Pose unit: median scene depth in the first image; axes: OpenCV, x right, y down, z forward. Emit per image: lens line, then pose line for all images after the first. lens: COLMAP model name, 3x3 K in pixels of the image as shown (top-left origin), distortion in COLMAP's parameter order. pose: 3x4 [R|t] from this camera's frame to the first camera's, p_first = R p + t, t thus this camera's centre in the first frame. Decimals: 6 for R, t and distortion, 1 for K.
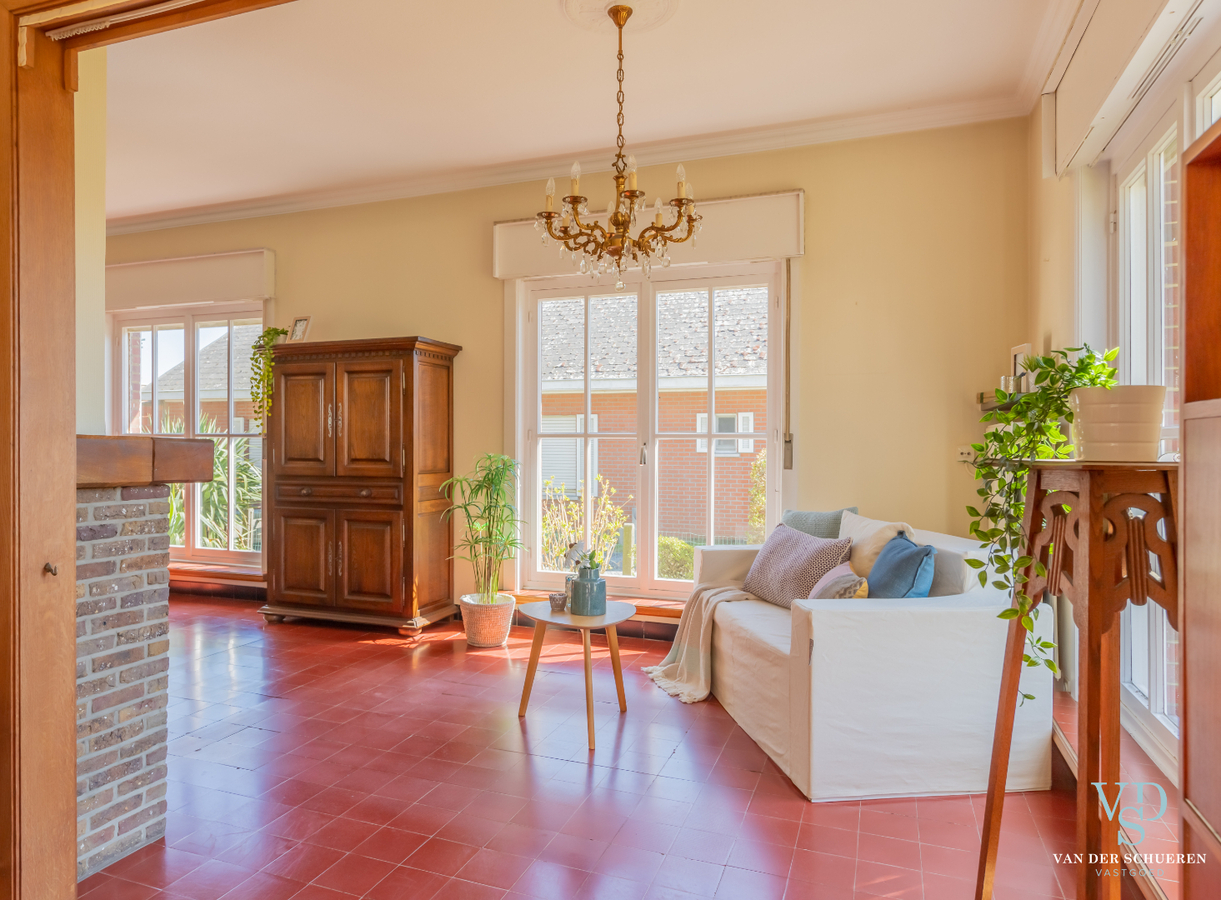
lens RADIAL K [[745.8, 0, 610.8], [0, 745.8, 447.1], [0, 0, 1]] dist [0.012826, -0.003647]
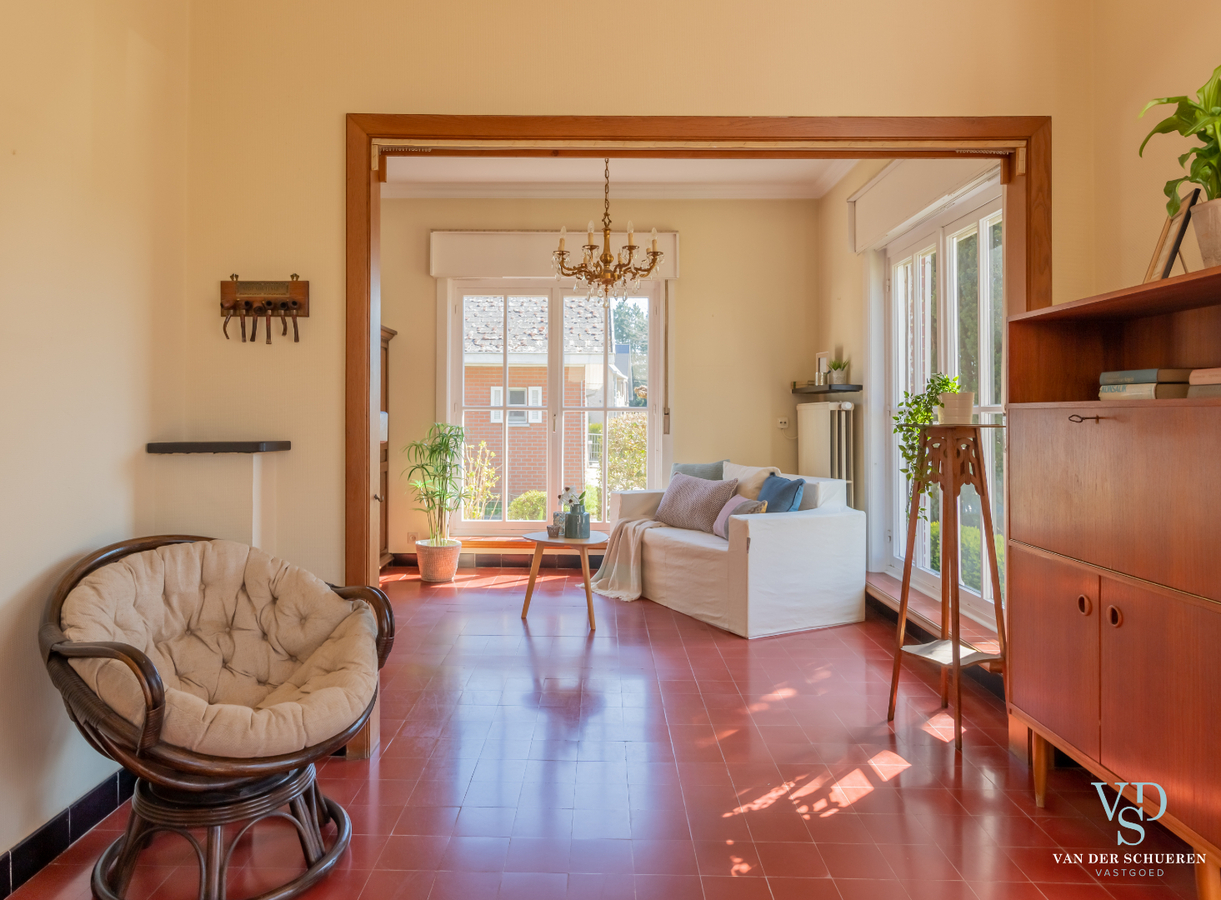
lens RADIAL K [[745.8, 0, 604.3], [0, 745.8, 409.2], [0, 0, 1]] dist [0.012826, -0.003647]
pose [[0.936485, 0.005462, 0.350666, -0.398645], [-0.001353, 0.999928, -0.011962, 0.000413], [-0.350706, 0.010727, 0.936424, -0.271011]]
